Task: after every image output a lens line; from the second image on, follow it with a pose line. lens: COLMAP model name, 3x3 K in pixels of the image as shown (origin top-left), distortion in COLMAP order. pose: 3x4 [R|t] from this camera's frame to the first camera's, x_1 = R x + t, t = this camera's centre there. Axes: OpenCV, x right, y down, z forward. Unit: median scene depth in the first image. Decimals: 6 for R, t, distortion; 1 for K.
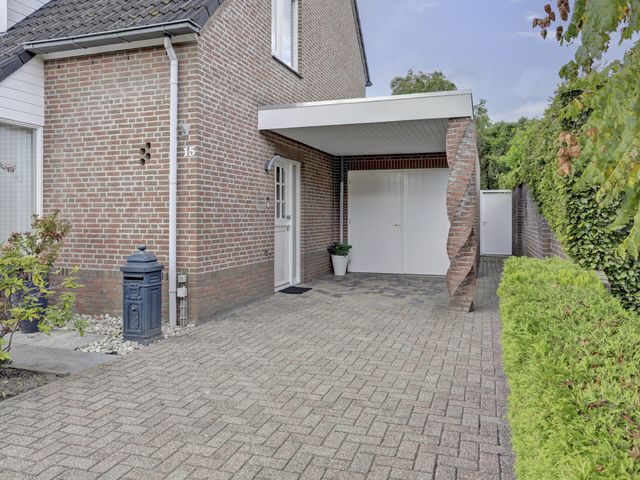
lens RADIAL K [[489.7, 0, 320.0], [0, 489.7, 240.0], [0, 0, 1]] dist [-0.000819, 0.000056]
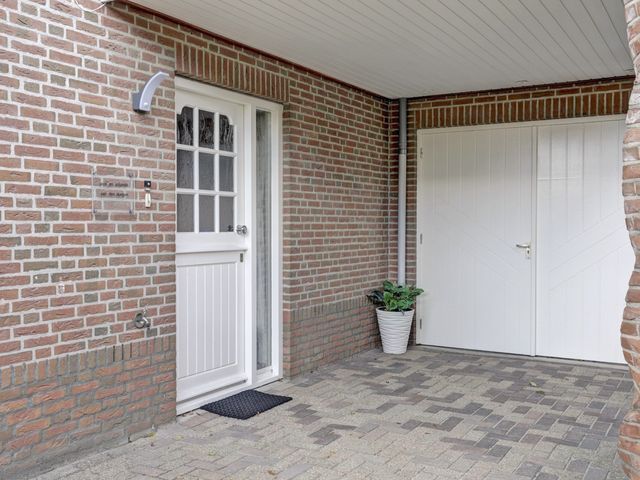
lens RADIAL K [[680.2, 0, 321.2], [0, 680.2, 253.9], [0, 0, 1]] dist [0.002702, 0.009472]
pose [[0.979637, 0.008577, -0.200591, 0.120504], [-0.009237, 0.999955, -0.002357, -0.023972], [0.200562, 0.004162, 0.979672, 0.414863]]
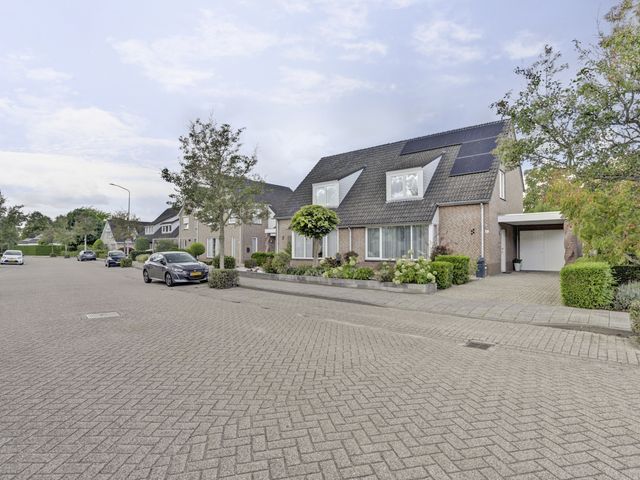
lens RADIAL K [[354.5, 0, 320.0], [0, 354.5, 240.0], [0, 0, 1]] dist [-0.042857, 0.001505]
pose [[0.935781, -0.005512, -0.352538, -0.342577], [-0.019565, 0.997525, -0.067531, 0.064671], [0.352038, 0.070091, 0.933358, -1.337731]]
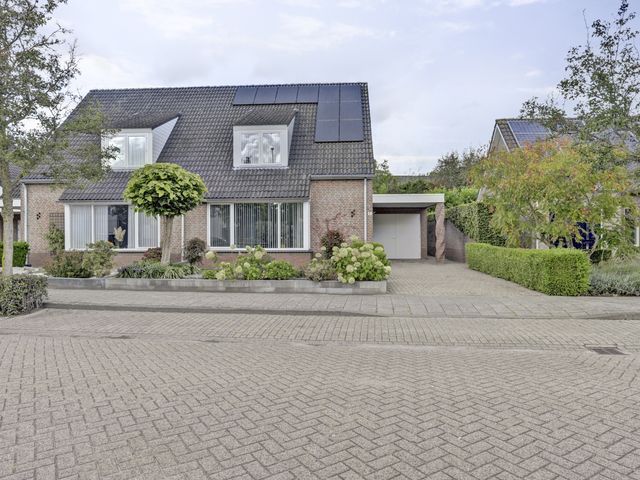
lens RADIAL K [[455.0, 0, 320.0], [0, 455.0, 240.0], [0, 0, 1]] dist [-0.039127, 0.042074]
pose [[0.964167, -0.001389, 0.265291, -0.901520], [0.010903, 0.999349, -0.034395, 0.060018], [-0.265070, 0.036055, 0.963555, -1.169361]]
